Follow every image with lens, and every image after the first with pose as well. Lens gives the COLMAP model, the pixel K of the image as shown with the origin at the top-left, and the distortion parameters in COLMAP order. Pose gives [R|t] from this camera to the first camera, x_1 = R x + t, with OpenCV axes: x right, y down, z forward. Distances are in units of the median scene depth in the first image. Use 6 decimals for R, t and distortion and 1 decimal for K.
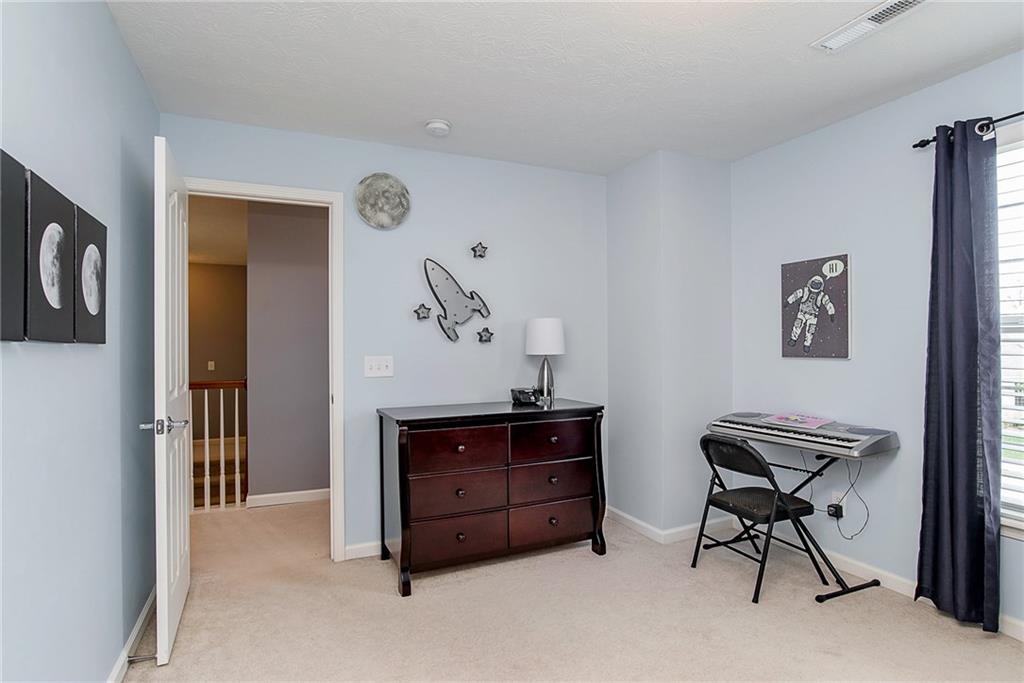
lens RADIAL K [[527.1, 0, 514.8], [0, 527.1, 344.0], [0, 0, 1]] dist [-0.043807, 0.014571]
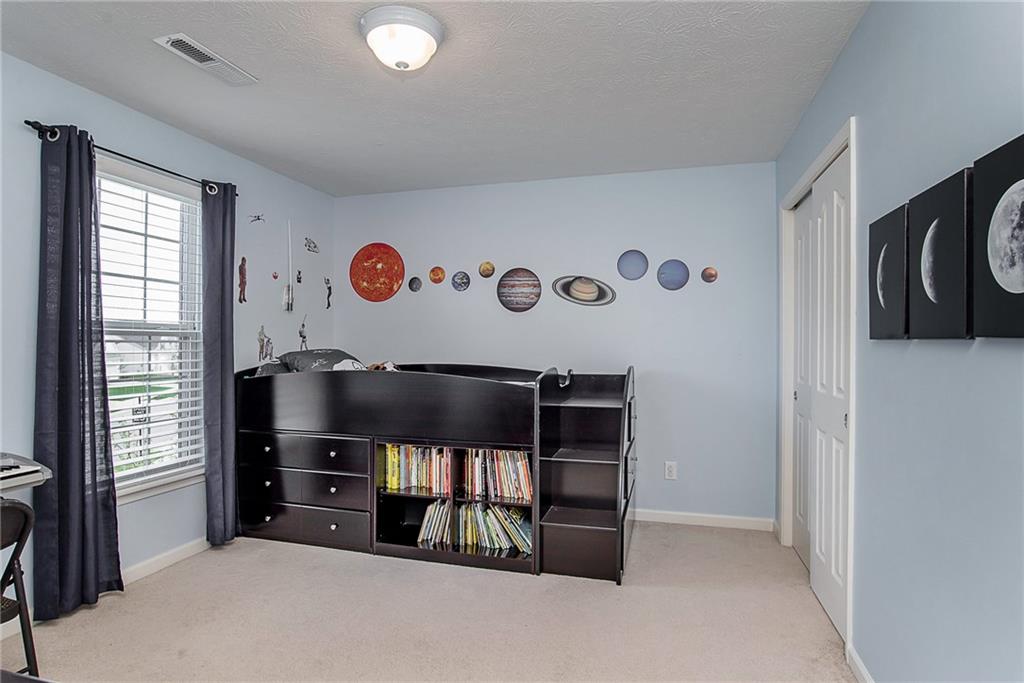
lens RADIAL K [[527.1, 0, 514.5], [0, 527.1, 346.6], [0, 0, 1]] dist [-0.043807, 0.014571]
pose [[-0.766150, 0.002413, 0.642658, -0.505346], [-0.001401, 0.999984, -0.005424, 0.010131], [-0.642661, -0.005056, -0.766134, 1.296564]]
